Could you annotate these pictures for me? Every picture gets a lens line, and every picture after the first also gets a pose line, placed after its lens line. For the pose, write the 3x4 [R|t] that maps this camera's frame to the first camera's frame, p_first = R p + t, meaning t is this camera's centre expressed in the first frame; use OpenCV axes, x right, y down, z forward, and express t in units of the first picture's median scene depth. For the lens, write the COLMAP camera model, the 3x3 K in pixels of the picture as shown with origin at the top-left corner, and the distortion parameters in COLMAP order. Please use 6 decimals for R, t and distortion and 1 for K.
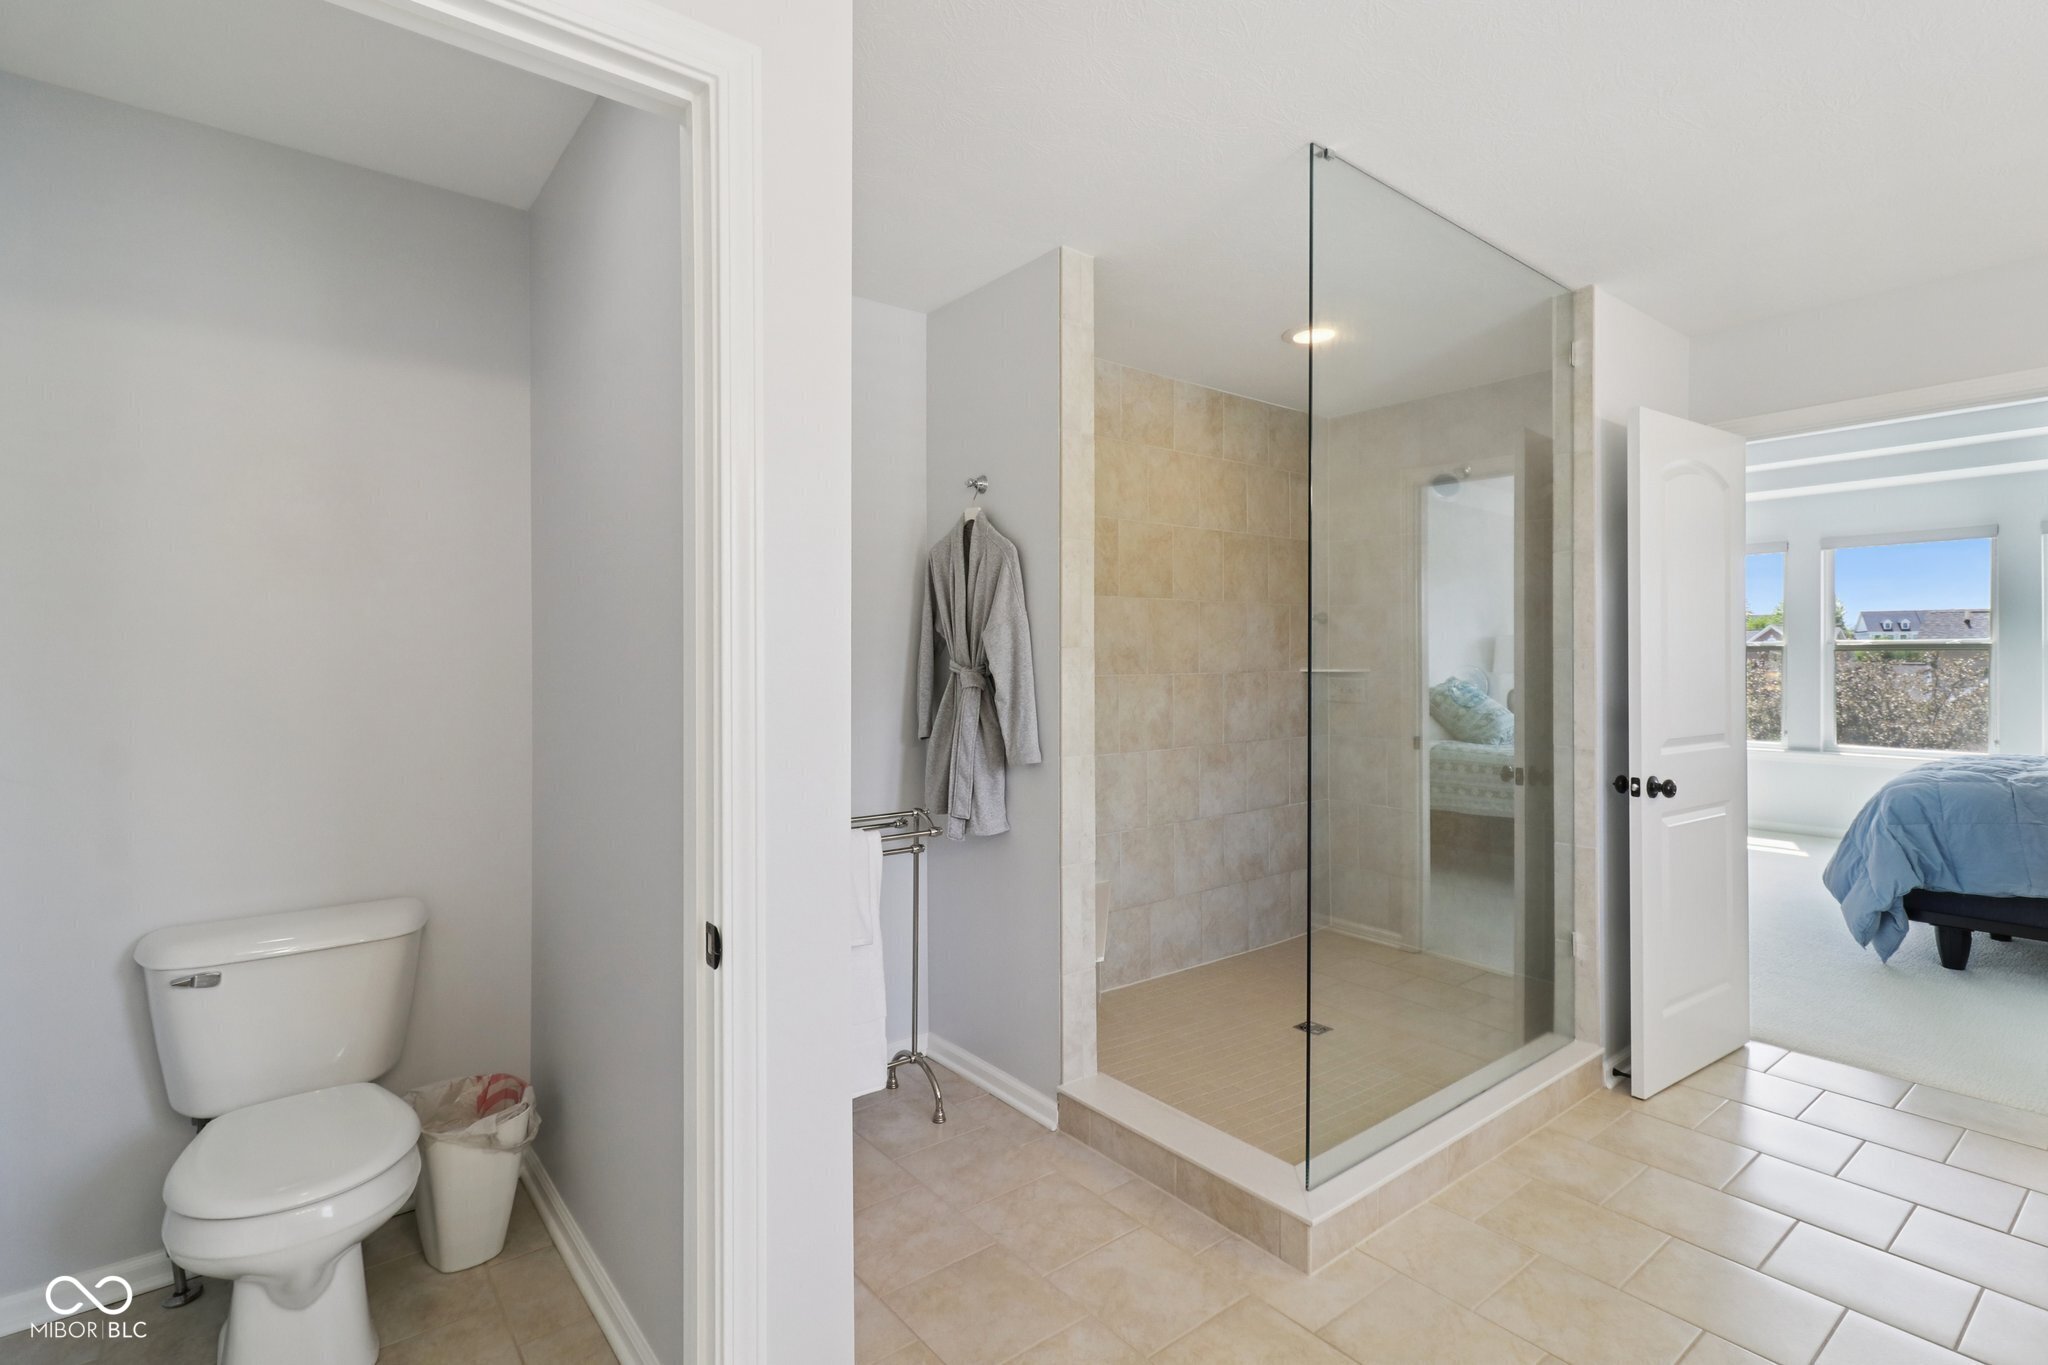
lens RADIAL K [[974.5, 0, 1026.8], [0, 974.5, 656.7], [0, 0, 1]] dist [0.000796, 0.000046]
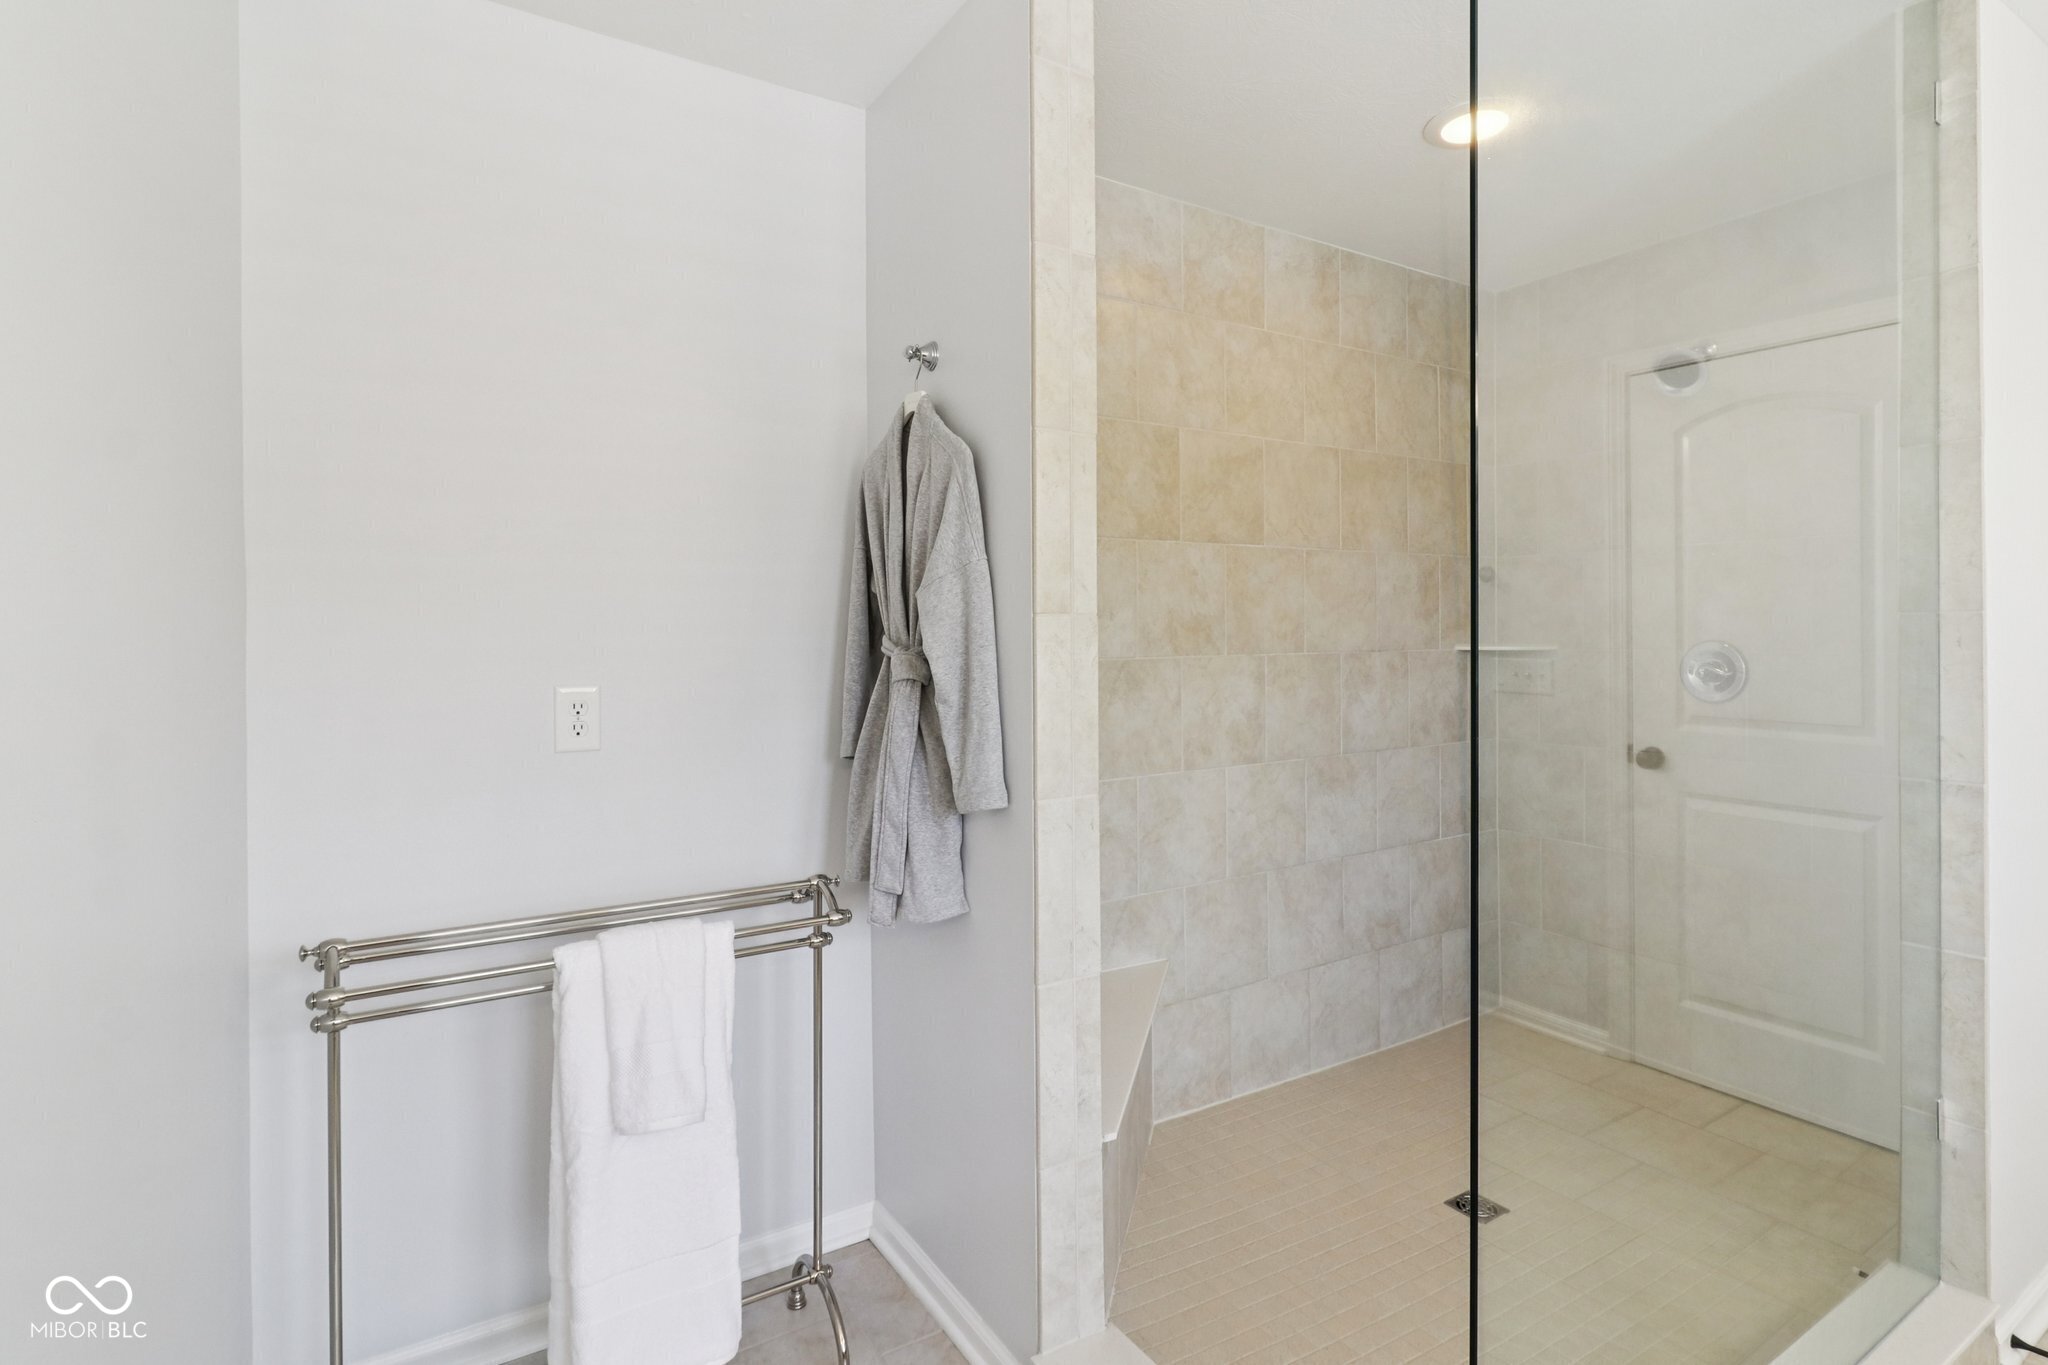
lens RADIAL K [[1015.2, 0, 1058.9], [0, 1015.2, 634.5], [0, 0, 1]] dist [-0.008551, 0.000230]
pose [[0.995083, -0.004184, -0.098952, 0.082175], [0.004474, 0.999986, 0.002707, 0.001041], [0.098939, -0.003137, 0.995089, 0.293521]]
